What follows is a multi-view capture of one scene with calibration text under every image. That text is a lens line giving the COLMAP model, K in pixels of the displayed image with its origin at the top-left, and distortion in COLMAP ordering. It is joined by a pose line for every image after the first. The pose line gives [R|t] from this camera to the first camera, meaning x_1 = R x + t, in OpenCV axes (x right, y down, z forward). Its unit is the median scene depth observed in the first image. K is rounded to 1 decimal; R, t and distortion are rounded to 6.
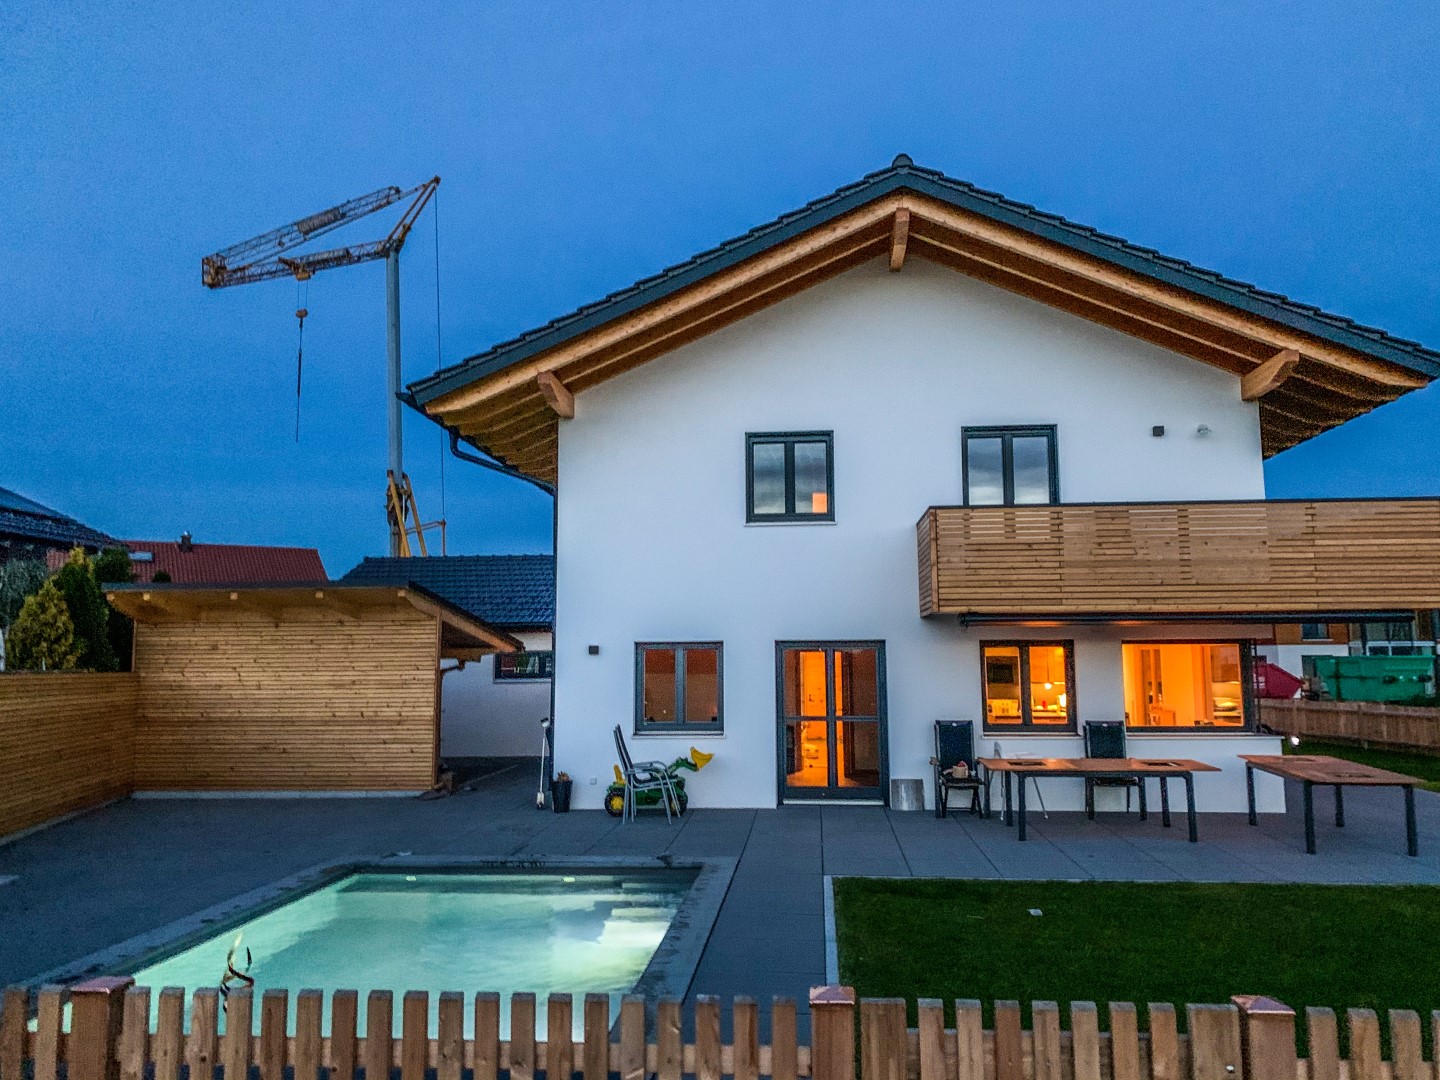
lens RADIAL K [[1136.9, 0, 724.4], [0, 1136.9, 544.0], [0, 0, 1]] dist [0.040929, -0.072241]
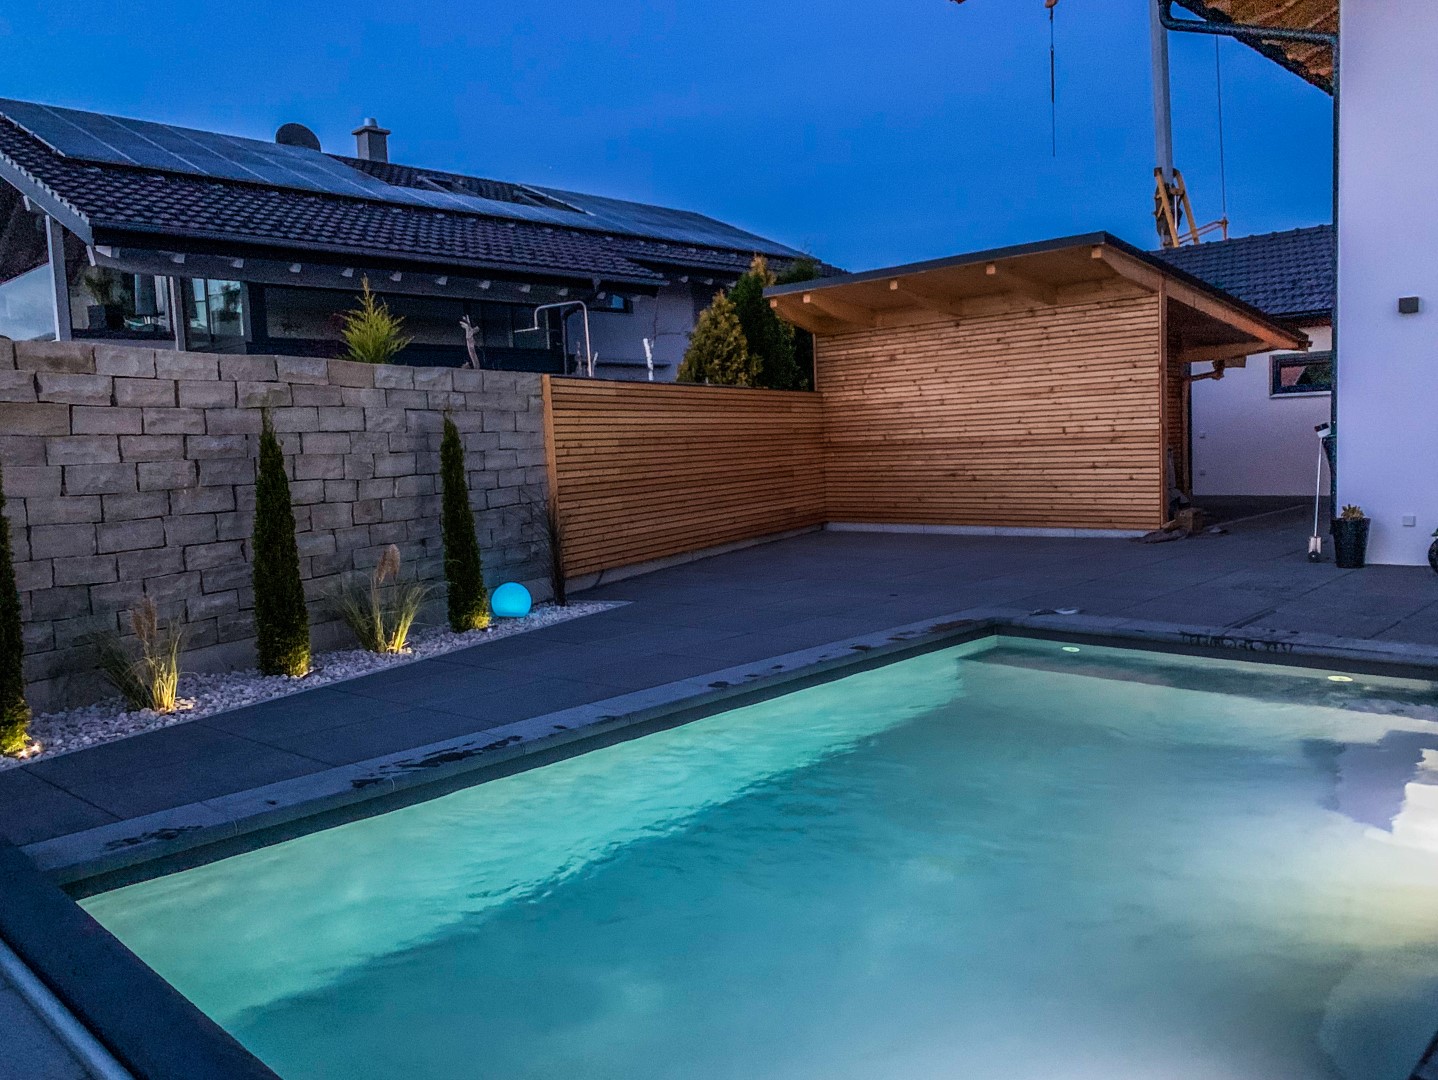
lens RADIAL K [[1135.3, 0, 711.0], [0, 1135.3, 541.8], [0, 0, 1]] dist [0.040929, -0.072241]
pose [[0.774209, 0.033685, -0.632033, -0.014169], [0.100505, 0.979370, 0.175310, 0.063895], [0.624900, -0.199249, 0.754851, 0.257523]]
